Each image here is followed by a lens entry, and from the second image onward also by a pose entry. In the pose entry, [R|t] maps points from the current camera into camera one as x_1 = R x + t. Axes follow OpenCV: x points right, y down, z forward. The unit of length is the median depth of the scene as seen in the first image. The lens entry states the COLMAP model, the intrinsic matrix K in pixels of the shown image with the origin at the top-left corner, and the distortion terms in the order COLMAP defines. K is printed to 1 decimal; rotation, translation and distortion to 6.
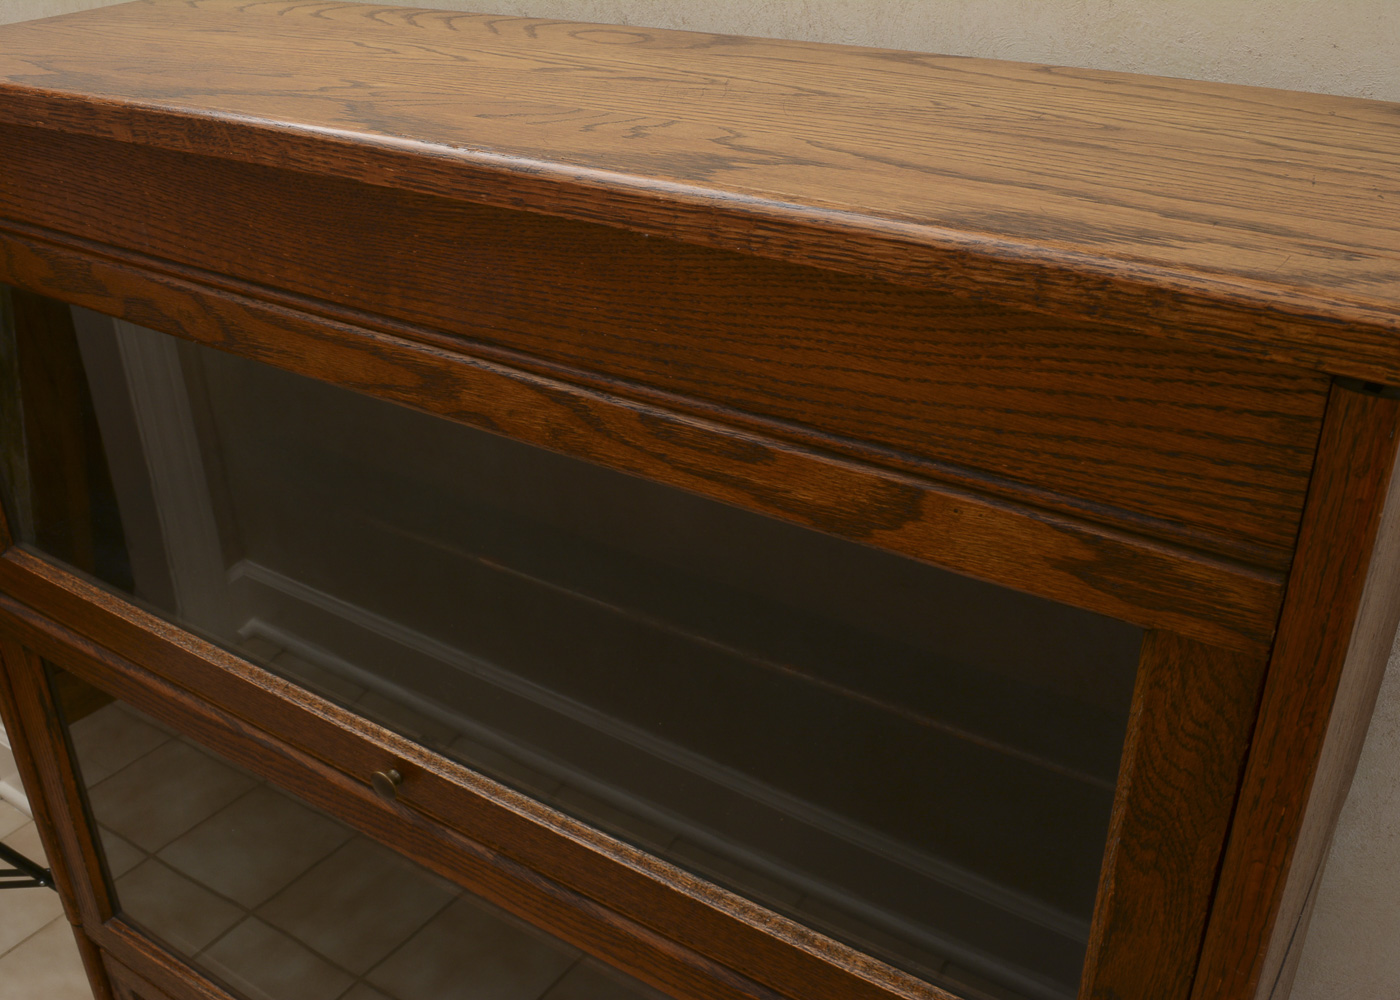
lens RADIAL K [[1302.0, 0, 686.4], [0, 1302.0, 416.4], [0, 0, 1]] dist [-0.079343, 0.000000]
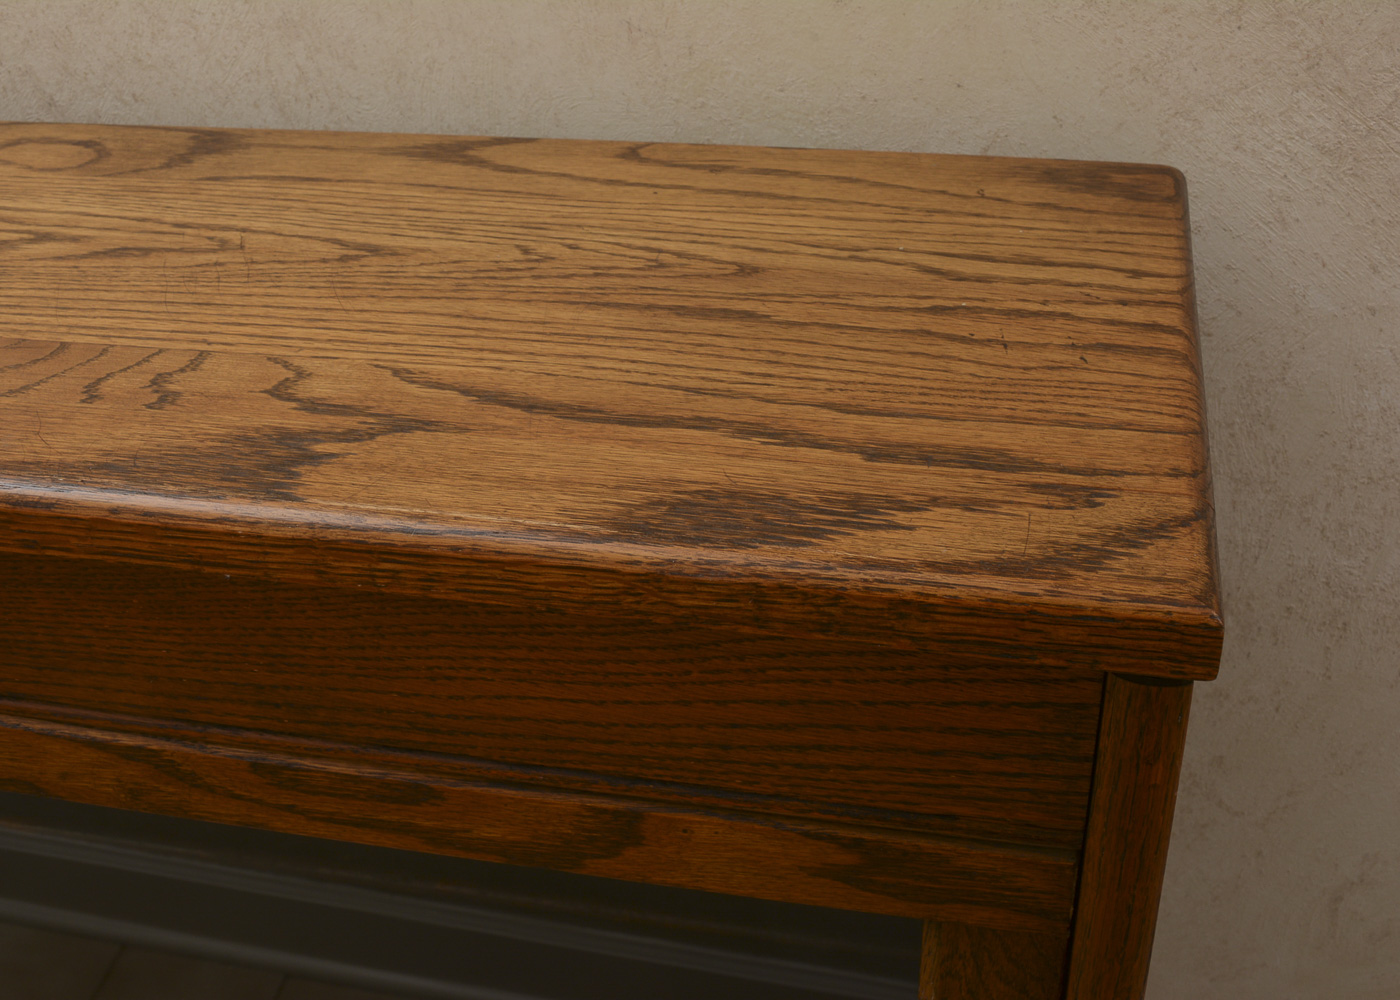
lens RADIAL K [[1602.7, 0, 696.5], [0, 1602.7, 505.8], [0, 0, 1]] dist [-0.064605, 0.000000]
pose [[0.932624, -0.206017, 0.296260, -0.039155], [0.186698, 0.978061, 0.092414, -0.197368], [-0.308800, -0.030876, 0.950626, 0.033721]]
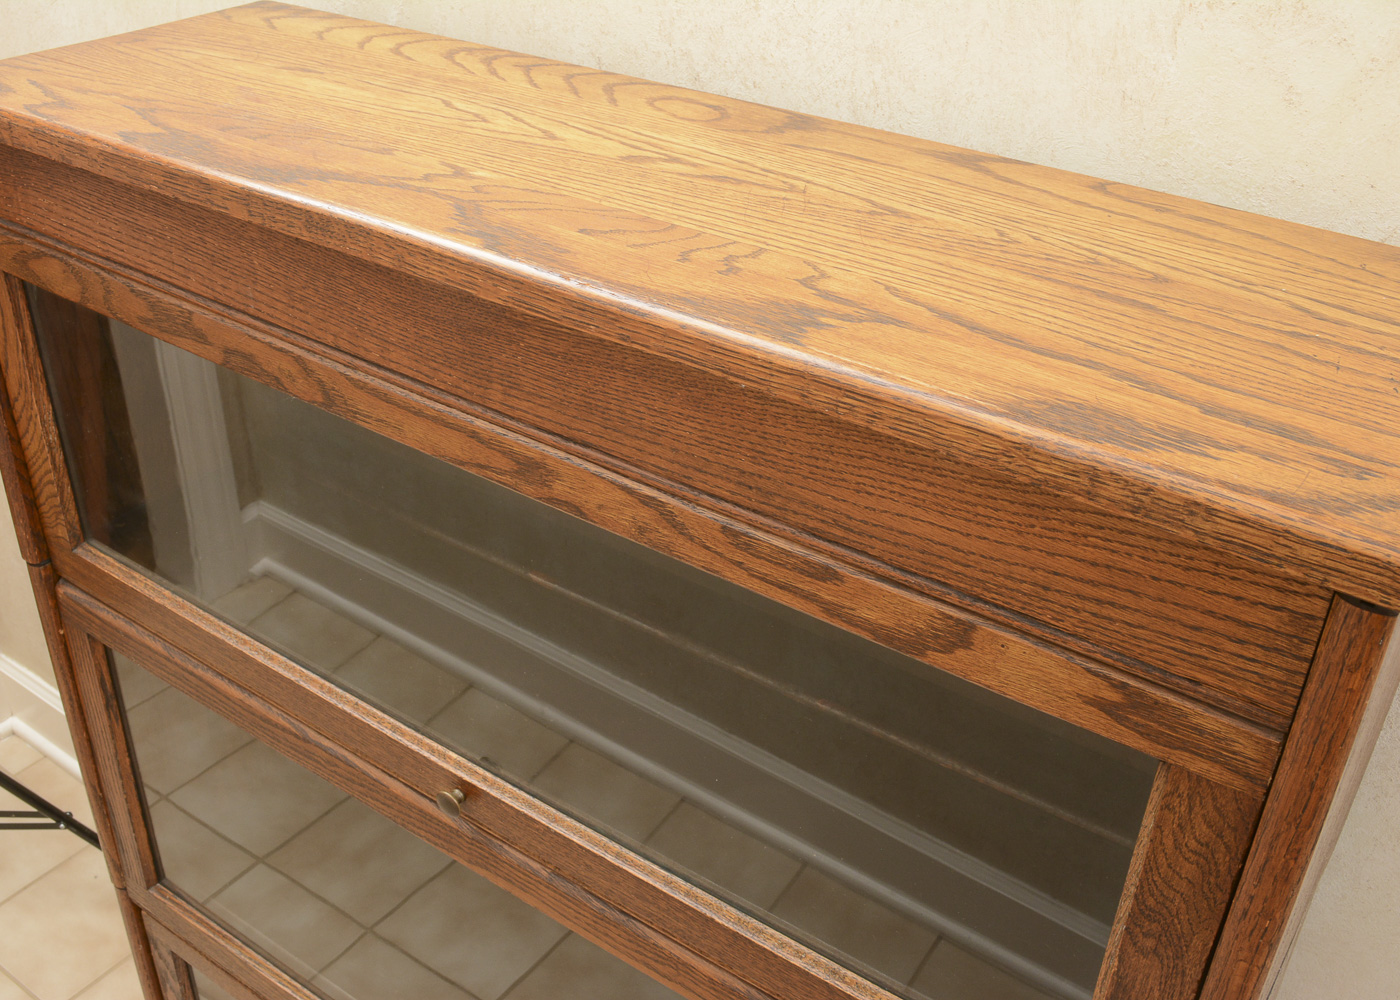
lens RADIAL K [[1302.0, 0, 714.6], [0, 1302.0, 458.3], [0, 0, 1]] dist [-0.079343, 0.000000]
pose [[0.998808, 0.048248, 0.007422, -0.055885], [-0.048594, 0.997181, 0.057175, -0.129147], [-0.004643, -0.057468, 0.998337, -0.115612]]
